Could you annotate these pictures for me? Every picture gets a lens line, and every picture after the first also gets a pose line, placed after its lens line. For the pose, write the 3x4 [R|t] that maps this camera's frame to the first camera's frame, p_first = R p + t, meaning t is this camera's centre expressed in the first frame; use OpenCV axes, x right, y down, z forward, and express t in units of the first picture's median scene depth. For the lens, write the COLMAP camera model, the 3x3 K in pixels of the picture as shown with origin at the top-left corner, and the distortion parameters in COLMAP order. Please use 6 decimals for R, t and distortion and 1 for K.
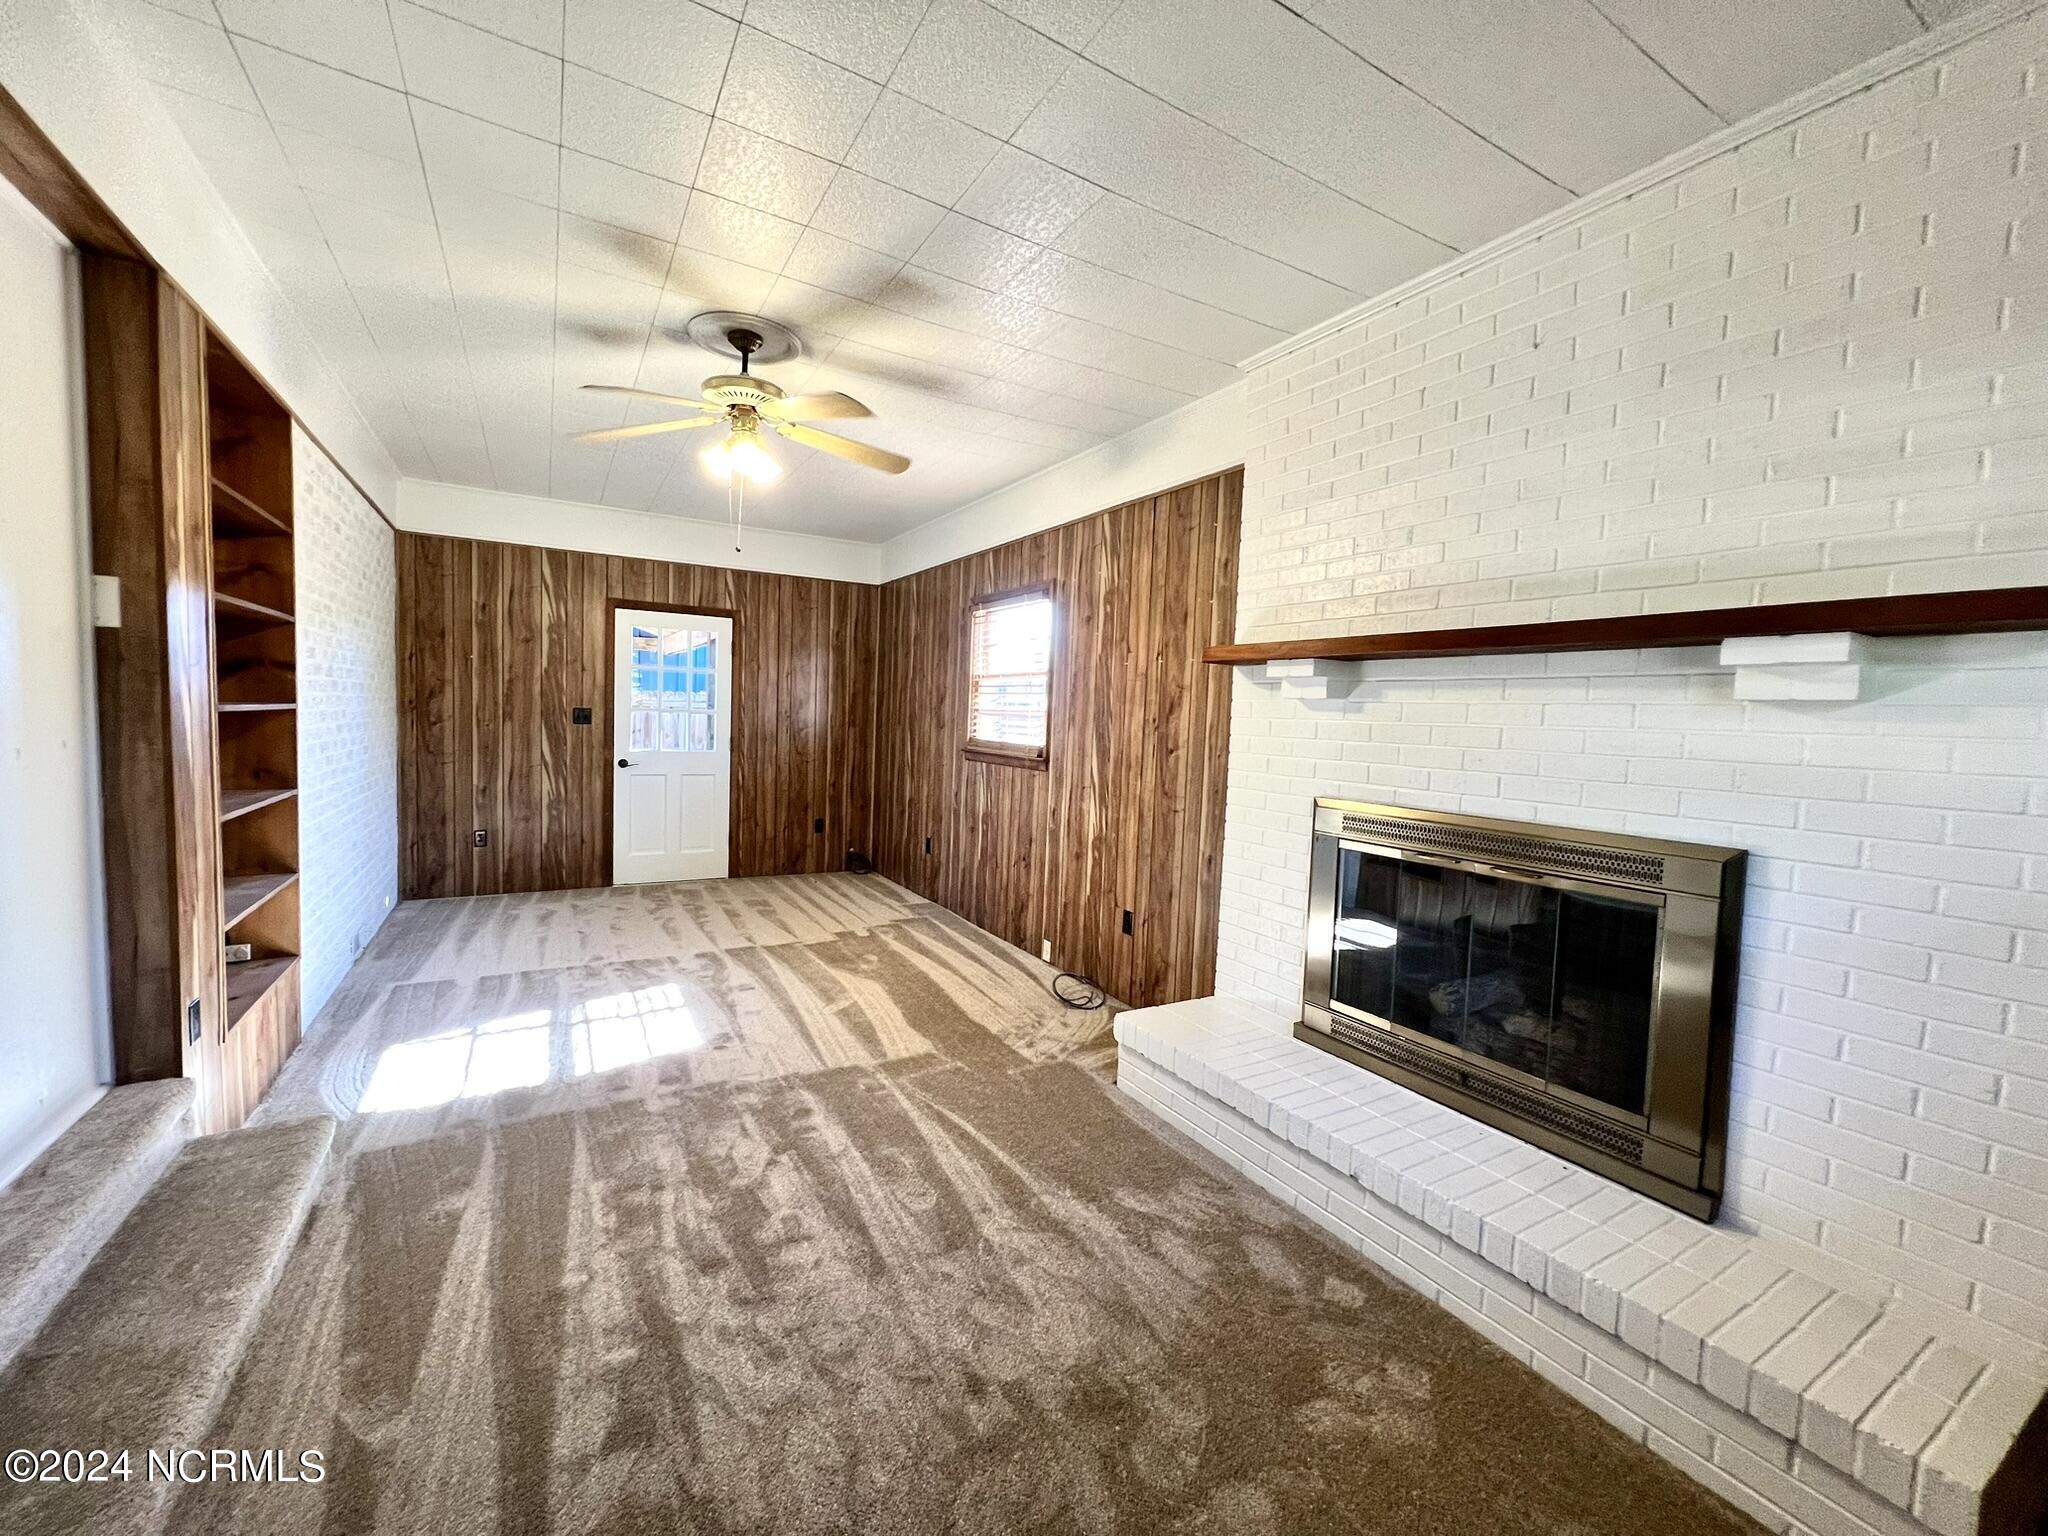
lens RADIAL K [[818.2, 0, 1023.9], [0, 818.2, 751.5], [0, 0, 1]] dist [-0.000032, 0.000458]
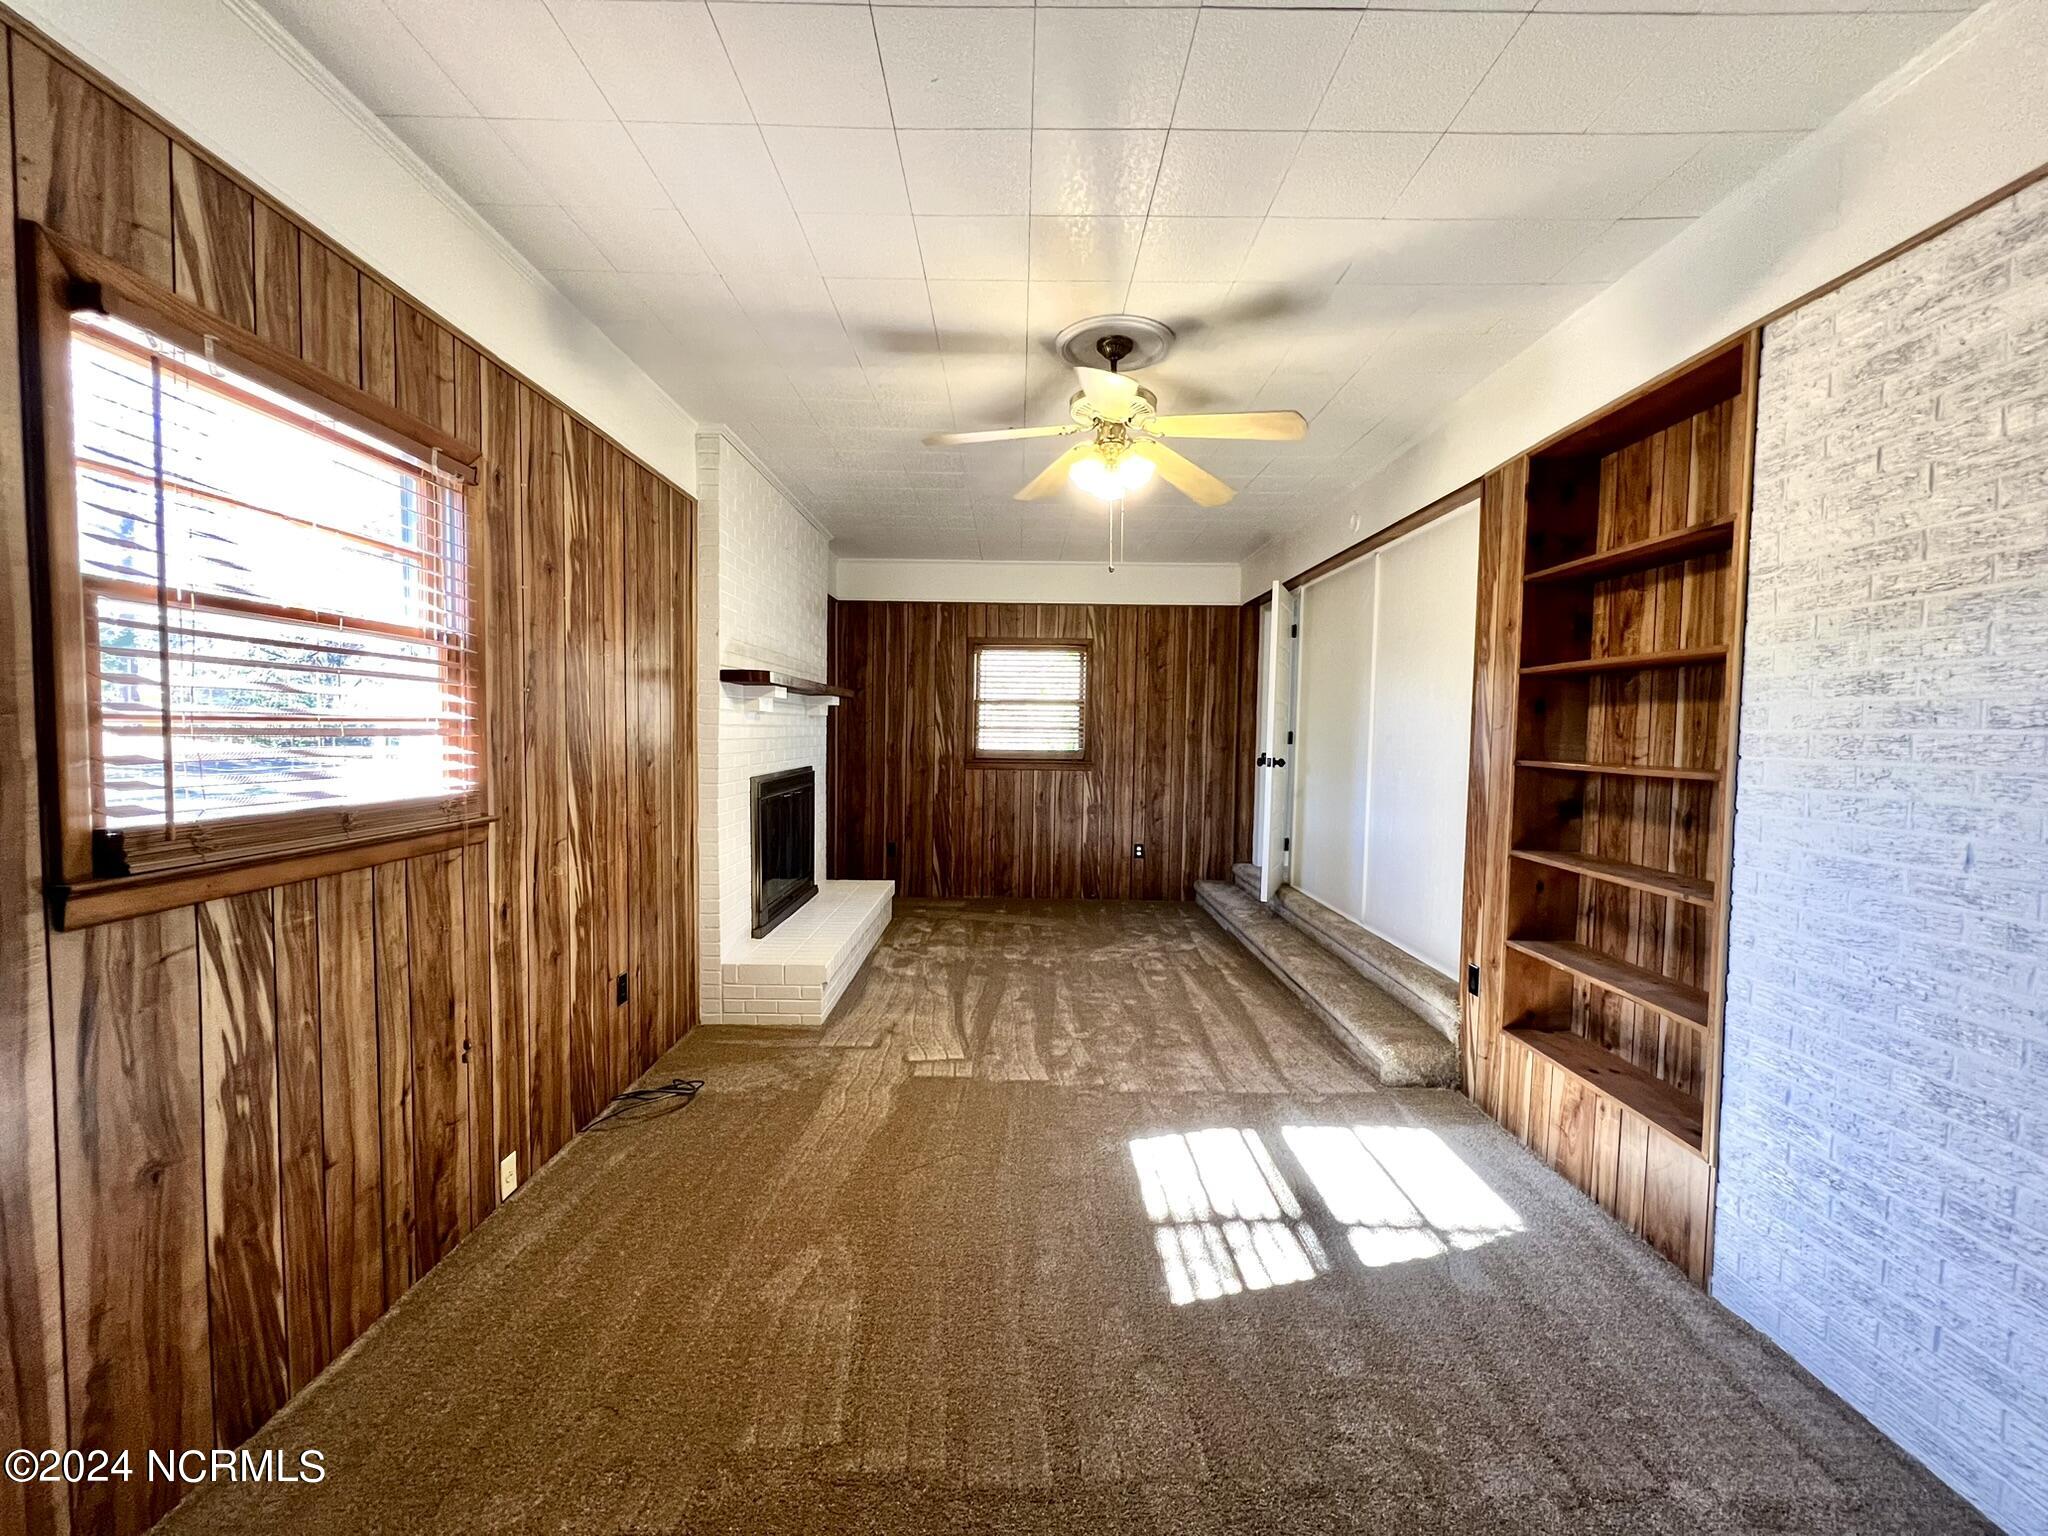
lens RADIAL K [[818.2, 0, 1021.6], [0, 818.2, 772.9], [0, 0, 1]] dist [-0.000032, 0.000458]
pose [[-0.860365, -0.069504, 0.504917, -0.525299], [-0.012552, 0.993247, 0.115336, -0.081894], [-0.509523, 0.092894, -0.855428, 1.310782]]
